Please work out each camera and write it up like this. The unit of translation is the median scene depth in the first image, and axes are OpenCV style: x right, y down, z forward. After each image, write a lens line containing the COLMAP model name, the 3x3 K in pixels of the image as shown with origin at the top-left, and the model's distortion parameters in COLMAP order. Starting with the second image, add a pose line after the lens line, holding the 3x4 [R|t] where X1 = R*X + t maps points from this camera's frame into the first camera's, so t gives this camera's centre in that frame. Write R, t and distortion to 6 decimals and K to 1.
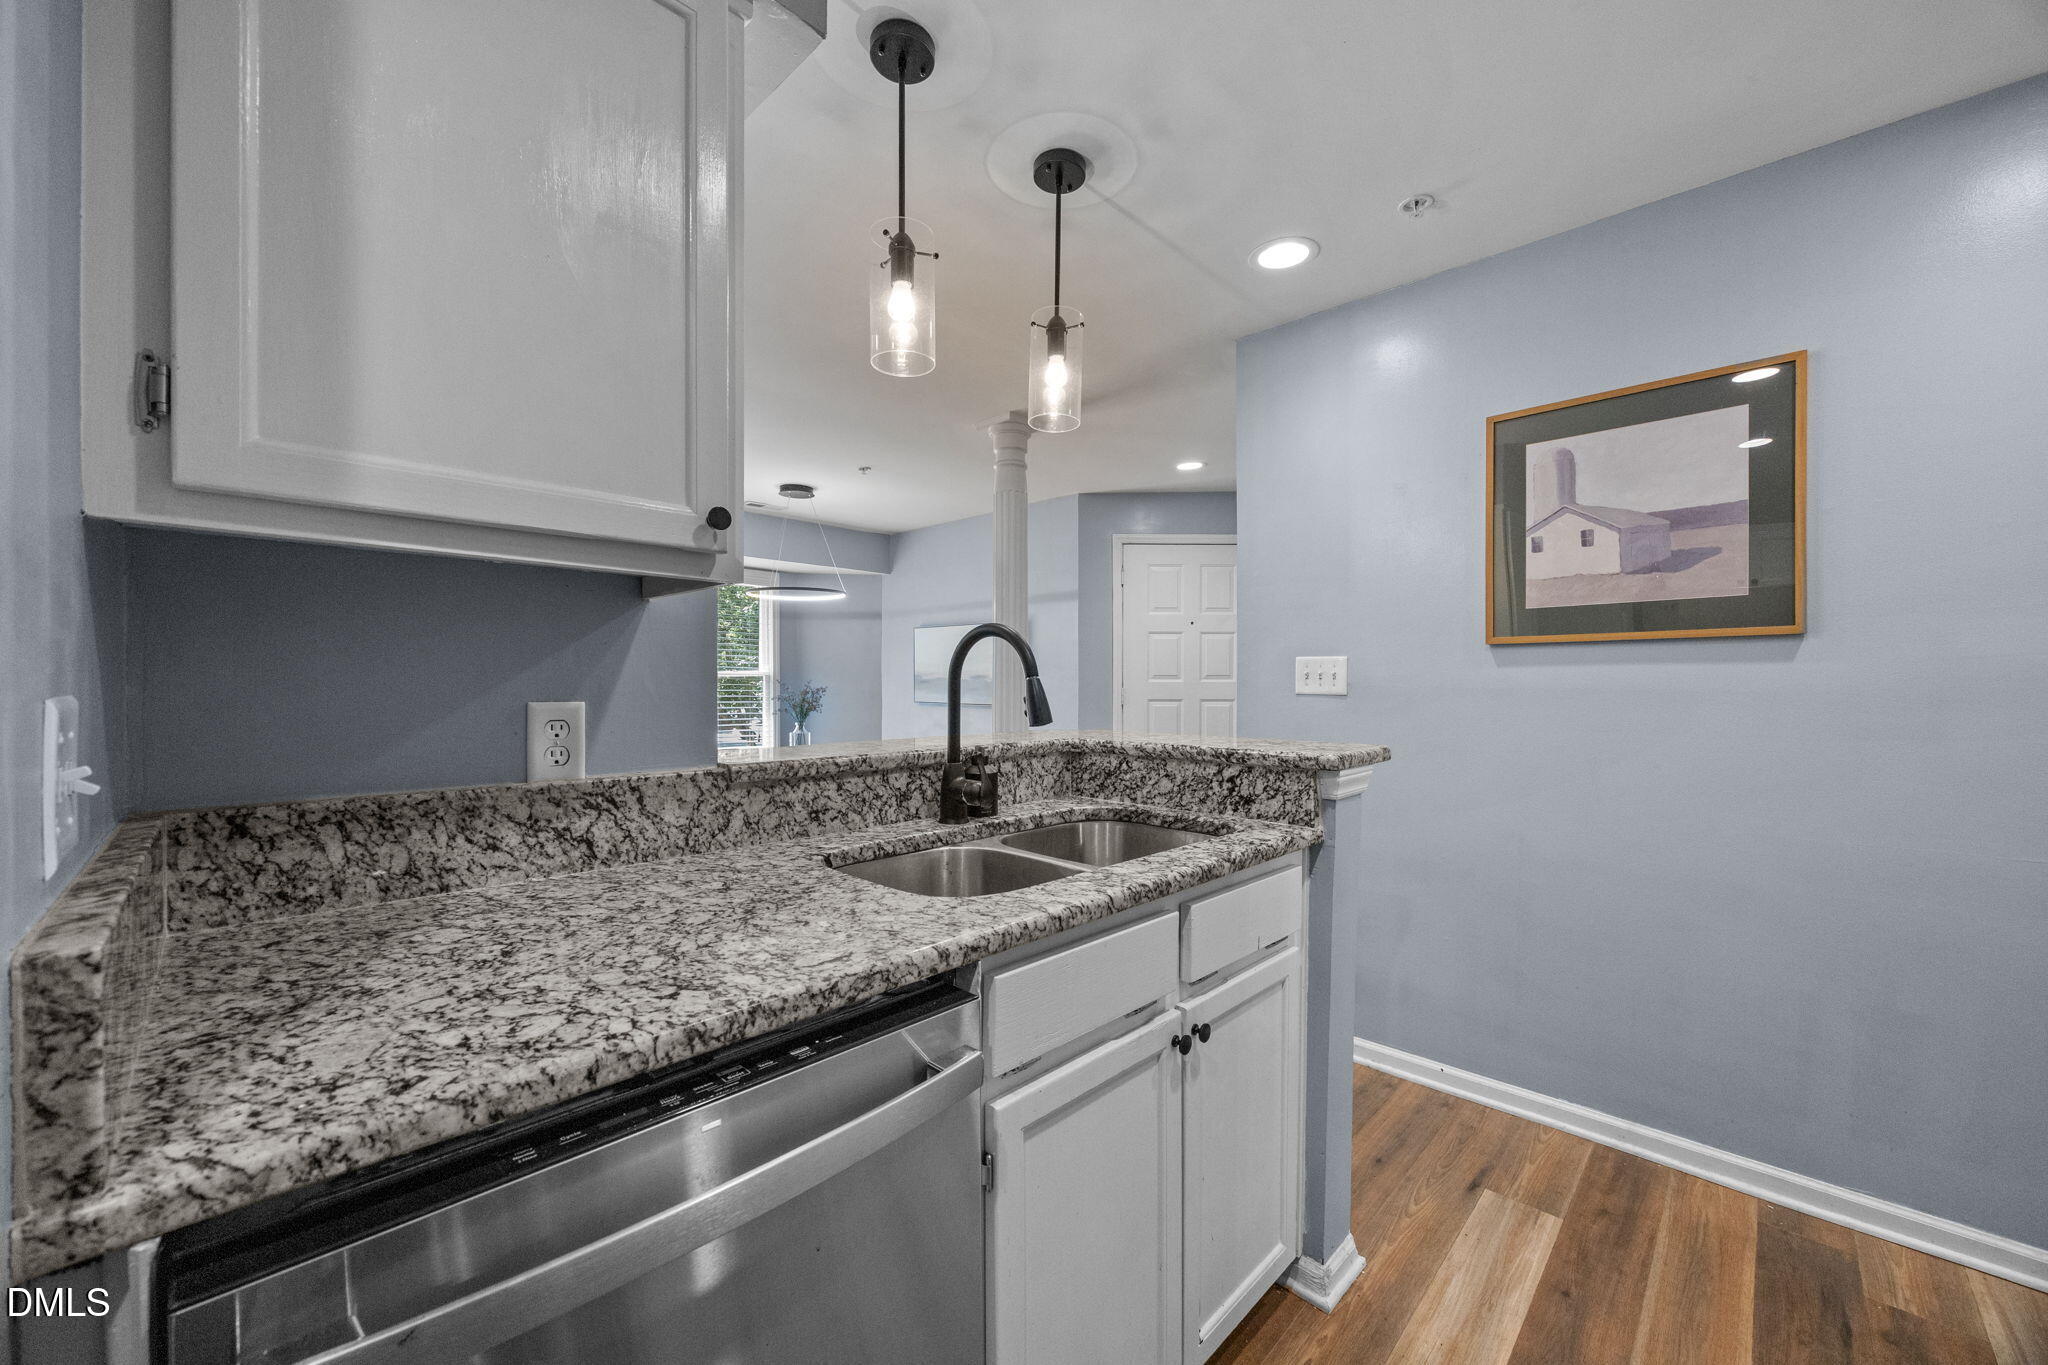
lens RADIAL K [[782.4, 0, 1024.8], [0, 782.4, 694.9], [0, 0, 1]] dist [-0.002253, -0.000228]
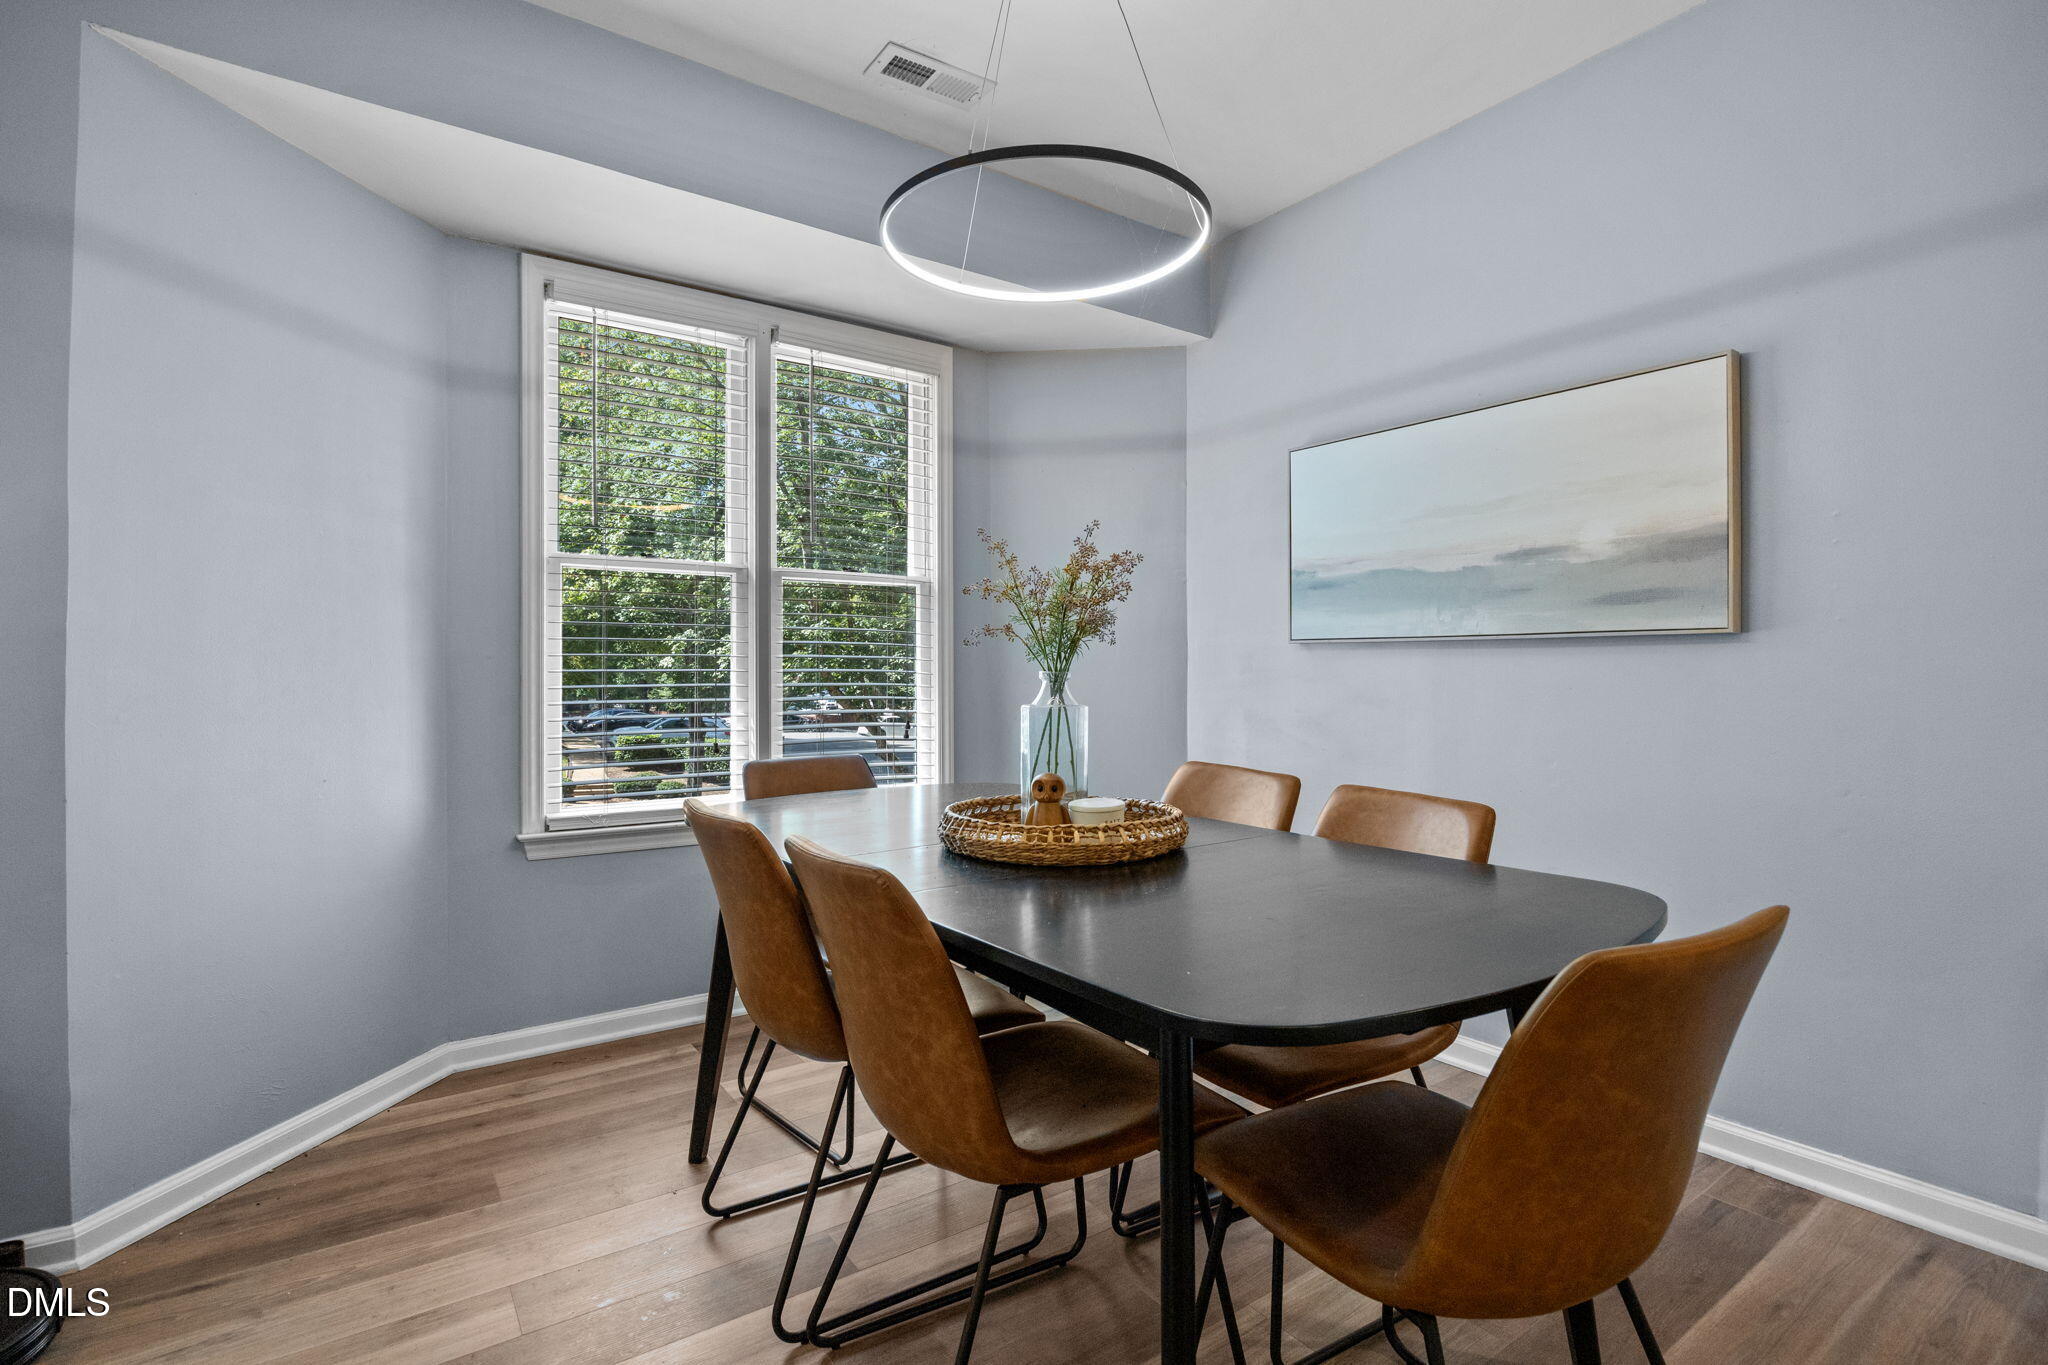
lens RADIAL K [[967.8, 0, 1036.4], [0, 967.8, 658.7], [0, 0, 1]] dist [0.000631, 0.000359]
pose [[0.985388, -0.005070, -0.170248, -0.789273], [0.000352, 0.999615, -0.027732, 0.140992], [0.170323, 0.027267, 0.985011, 2.147909]]
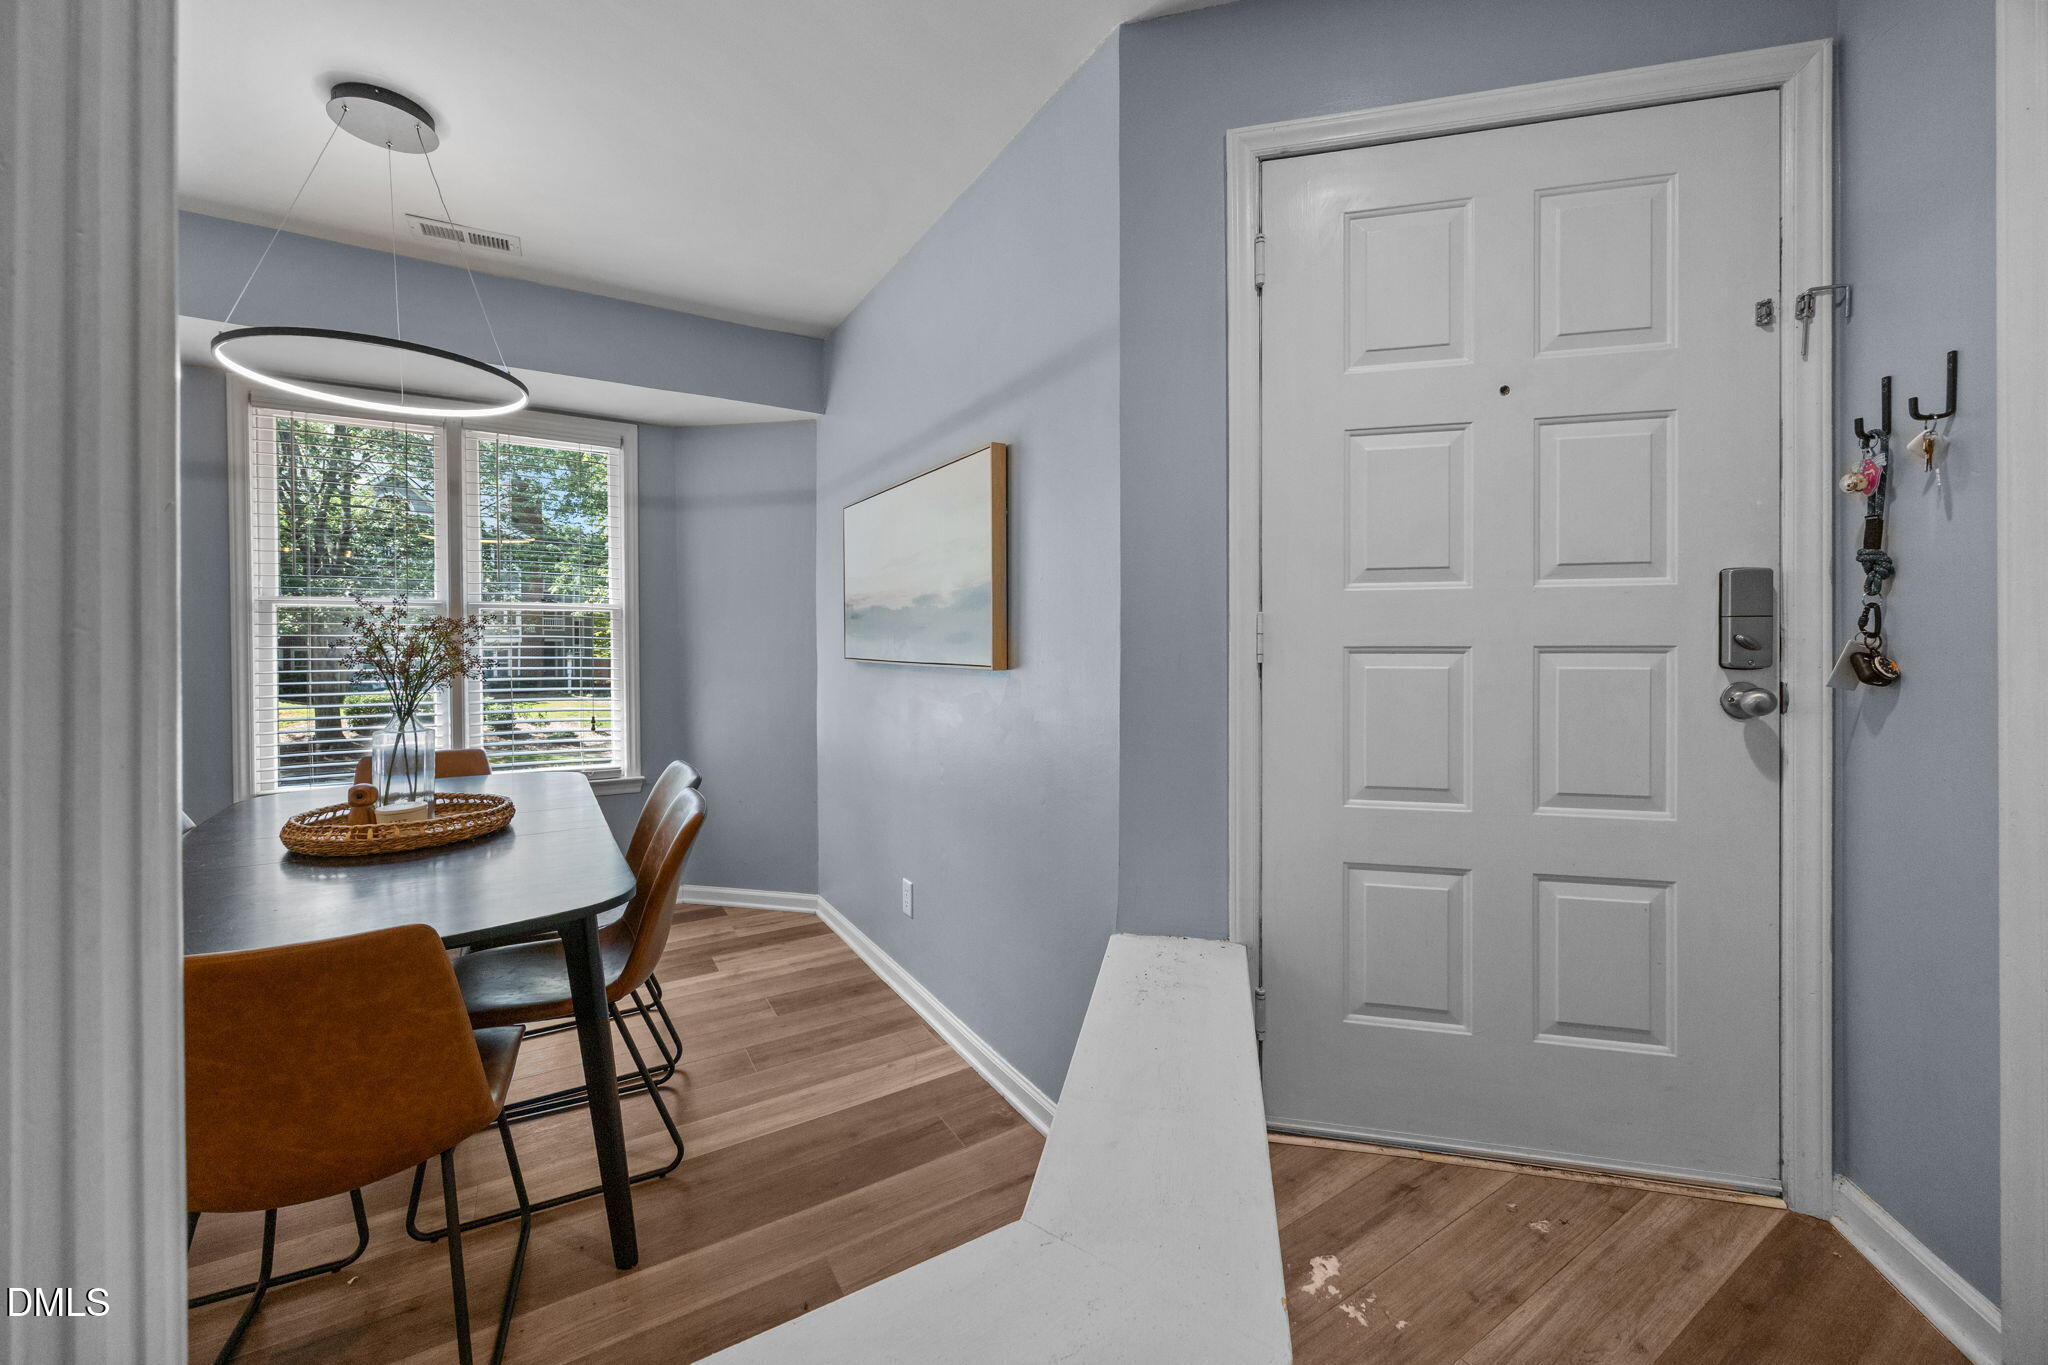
lens RADIAL K [[789.4, 0, 1017.0], [0, 789.4, 651.6], [0, 0, 1]] dist [-0.003271, -0.000334]
pose [[0.968411, 0.001068, -0.249357, 0.383549], [-0.002600, 0.999980, -0.005814, 0.035837], [0.249346, 0.006279, 0.968394, 2.338159]]
